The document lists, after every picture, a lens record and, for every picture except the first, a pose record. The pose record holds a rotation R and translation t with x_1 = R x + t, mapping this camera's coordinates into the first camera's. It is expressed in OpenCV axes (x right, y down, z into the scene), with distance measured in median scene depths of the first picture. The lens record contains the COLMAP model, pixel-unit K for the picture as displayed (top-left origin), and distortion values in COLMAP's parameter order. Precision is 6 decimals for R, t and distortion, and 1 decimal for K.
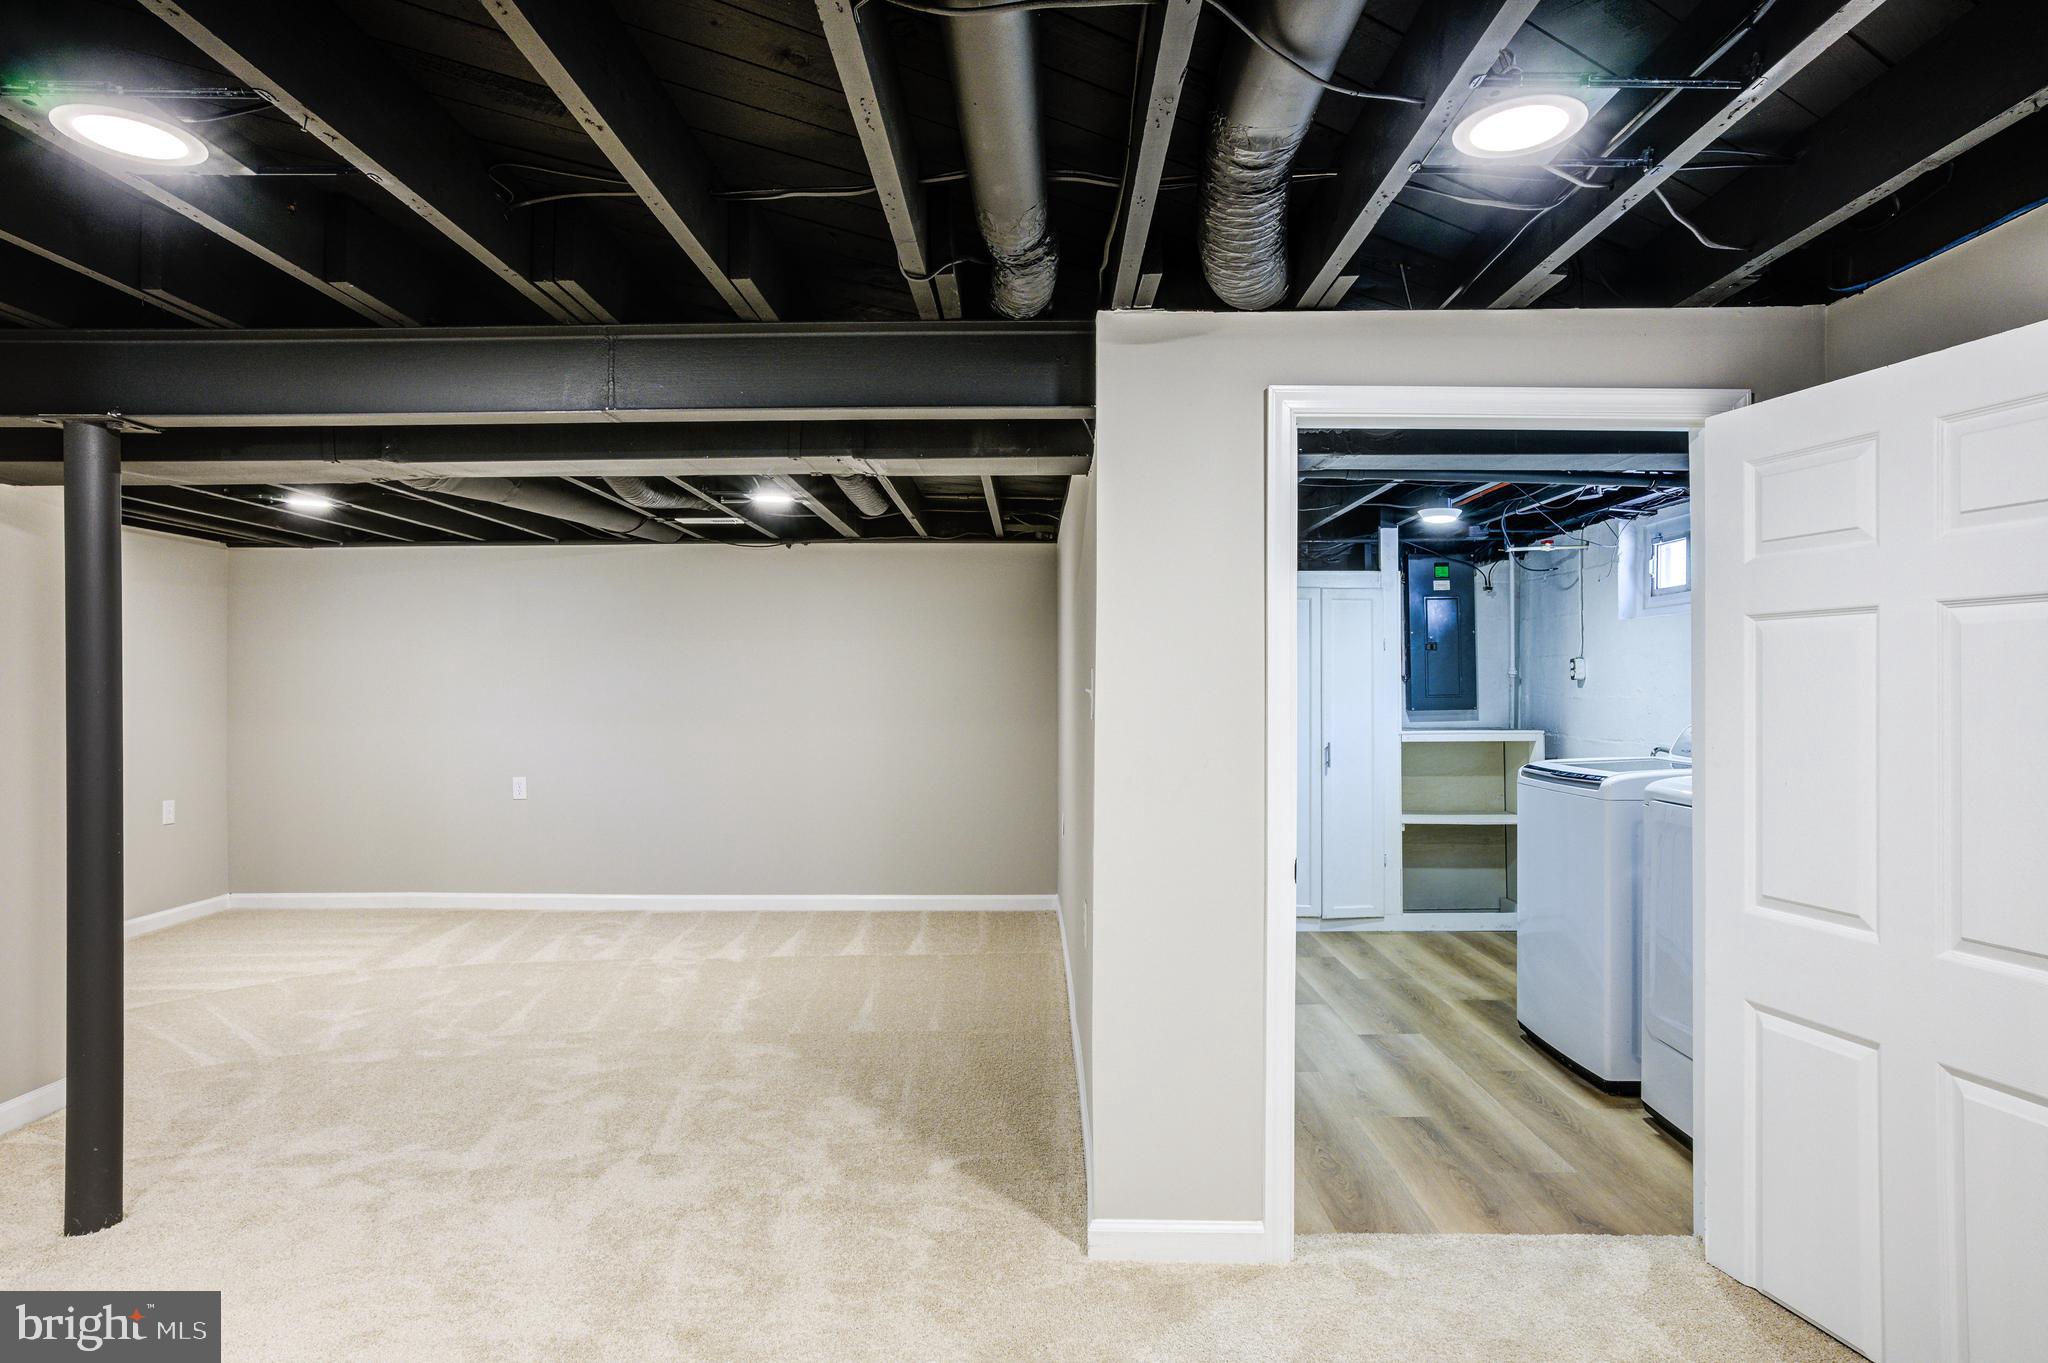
lens RADIAL K [[1181.7, 0, 1024.0], [0, 1181.7, 681.5], [0, 0, 1]] dist [-0.044383, 0.041543]
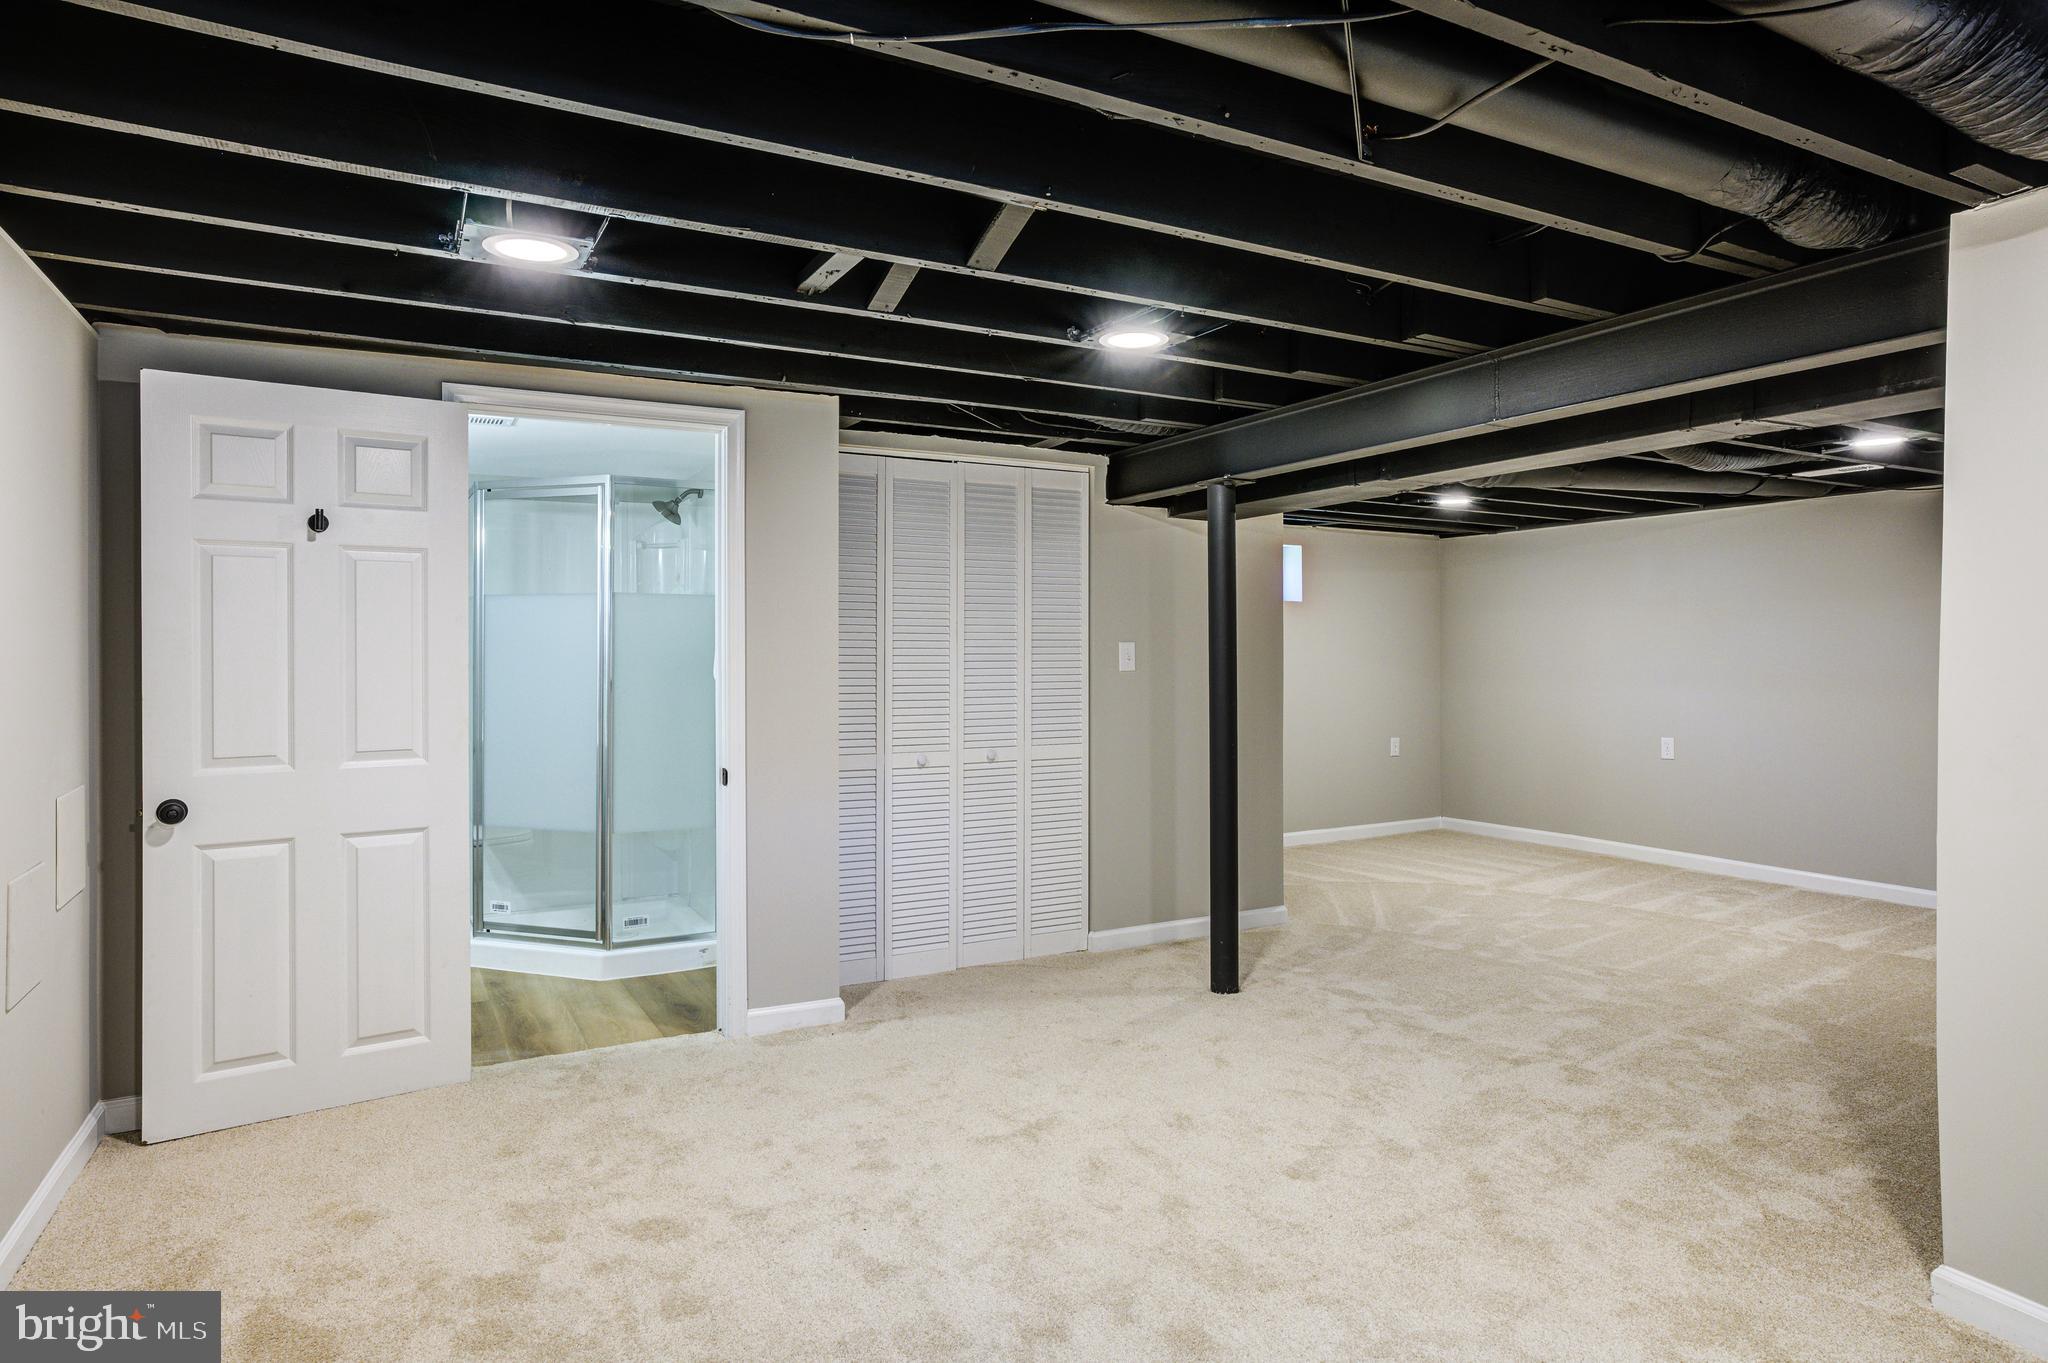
lens RADIAL K [[1181.7, 0, 1024.0], [0, 1181.7, 681.5], [0, 0, 1]] dist [-0.044383, 0.041543]
pose [[0.494822, 0.023715, -0.868671, 0.295665], [0.003361, 0.999568, 0.029203, -0.001159], [0.868988, -0.017370, 0.494528, -0.010442]]
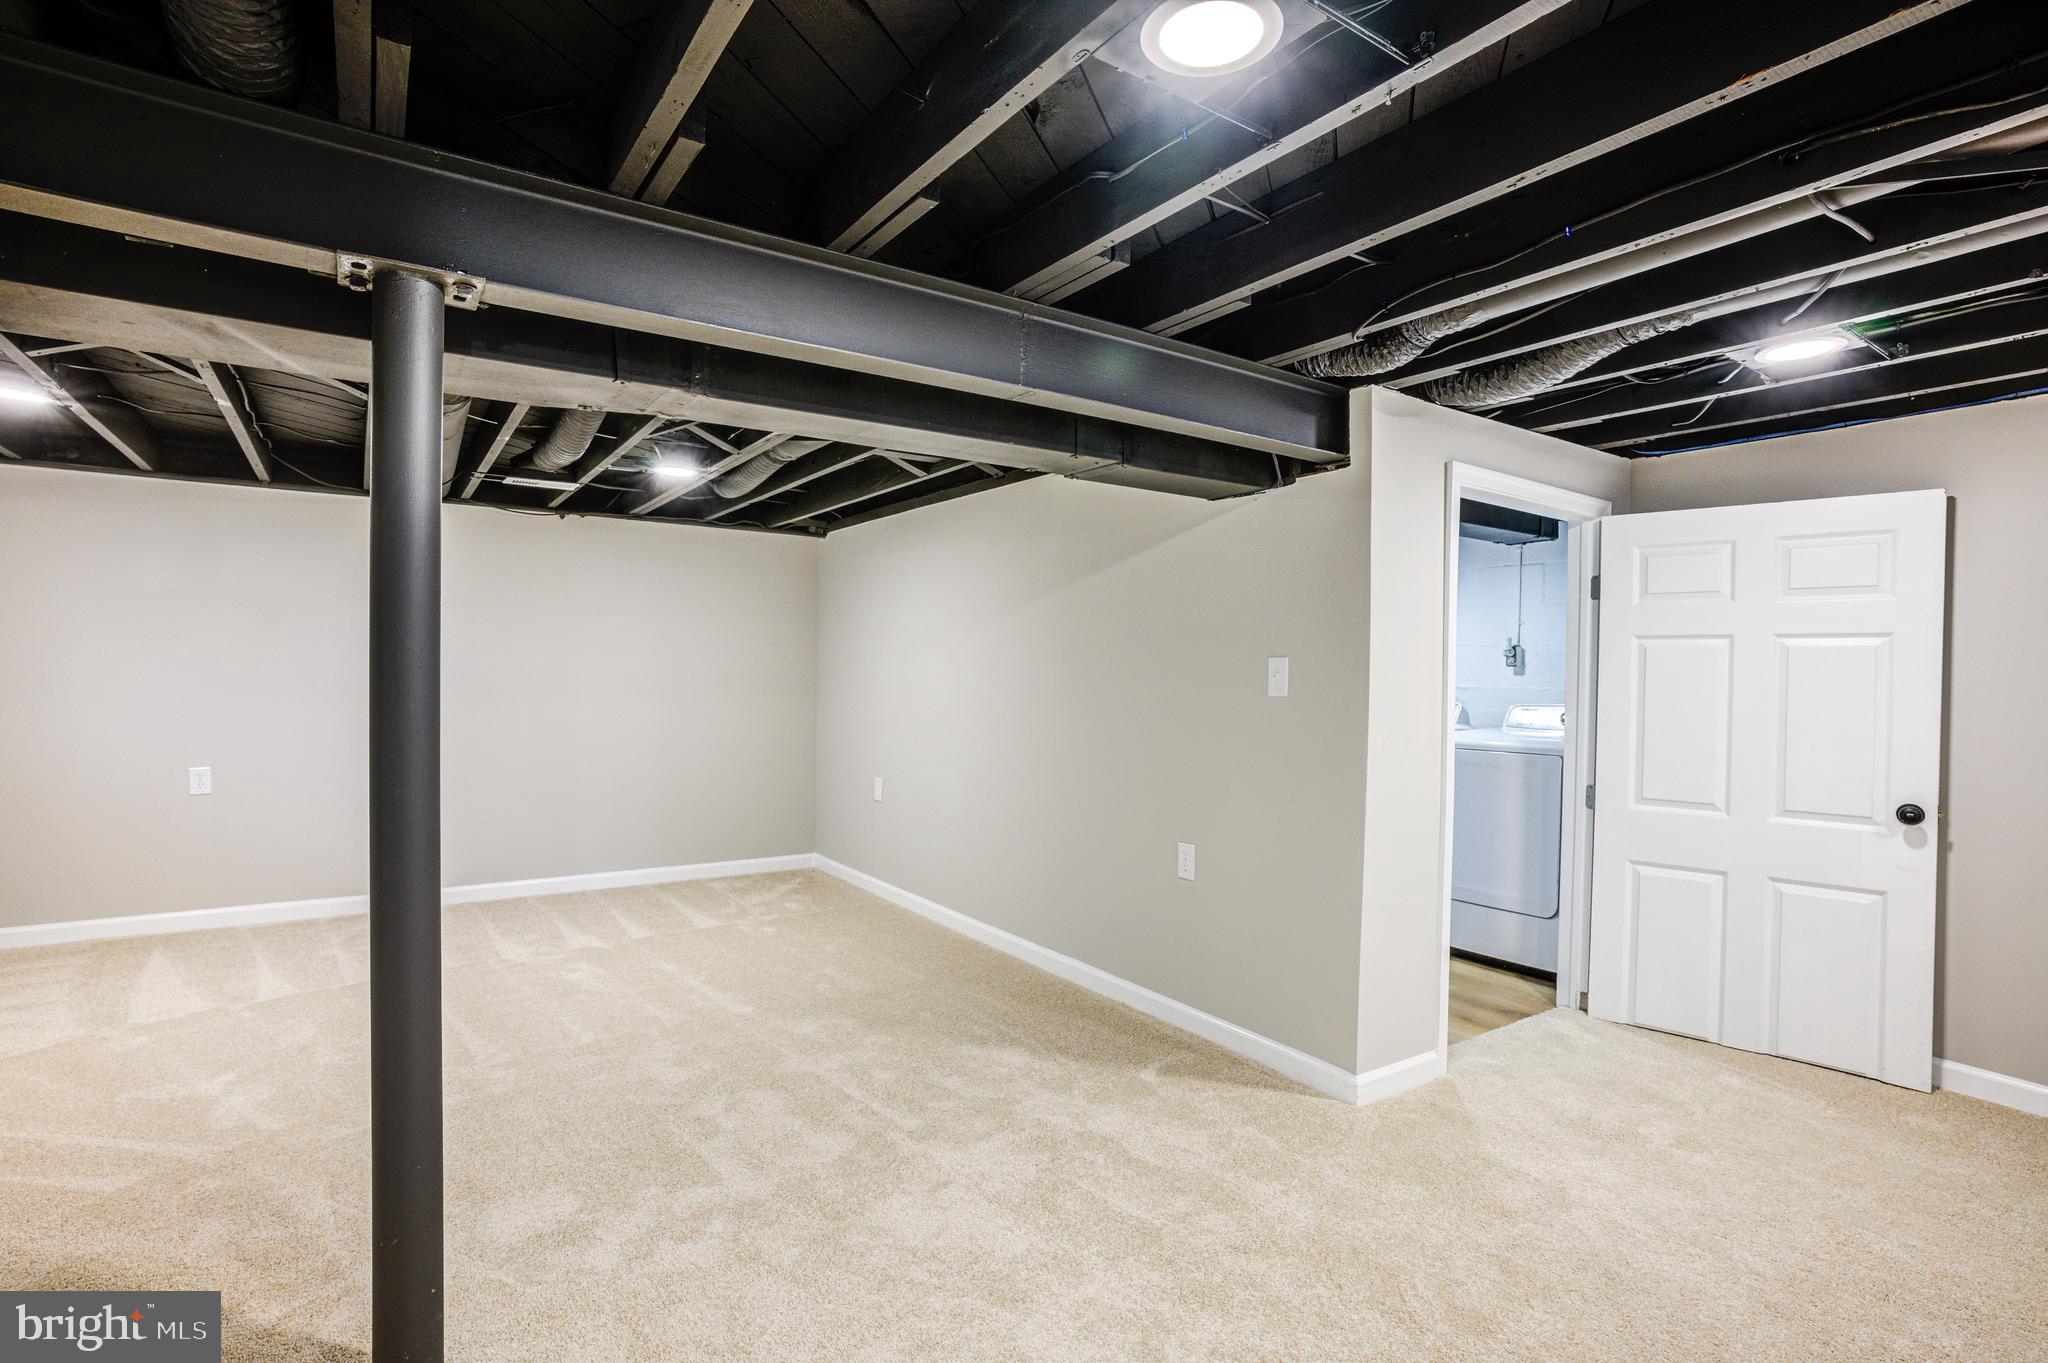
lens RADIAL K [[988.8, 0, 1024.2], [0, 988.8, 672.8], [0, 0, 1]] dist [-0.022808, 0.000277]
pose [[0.816185, 0.014309, 0.577613, -0.555958], [-0.019541, 0.999805, 0.002843, 0.006733], [-0.577460, -0.013607, 0.816306, 0.201810]]
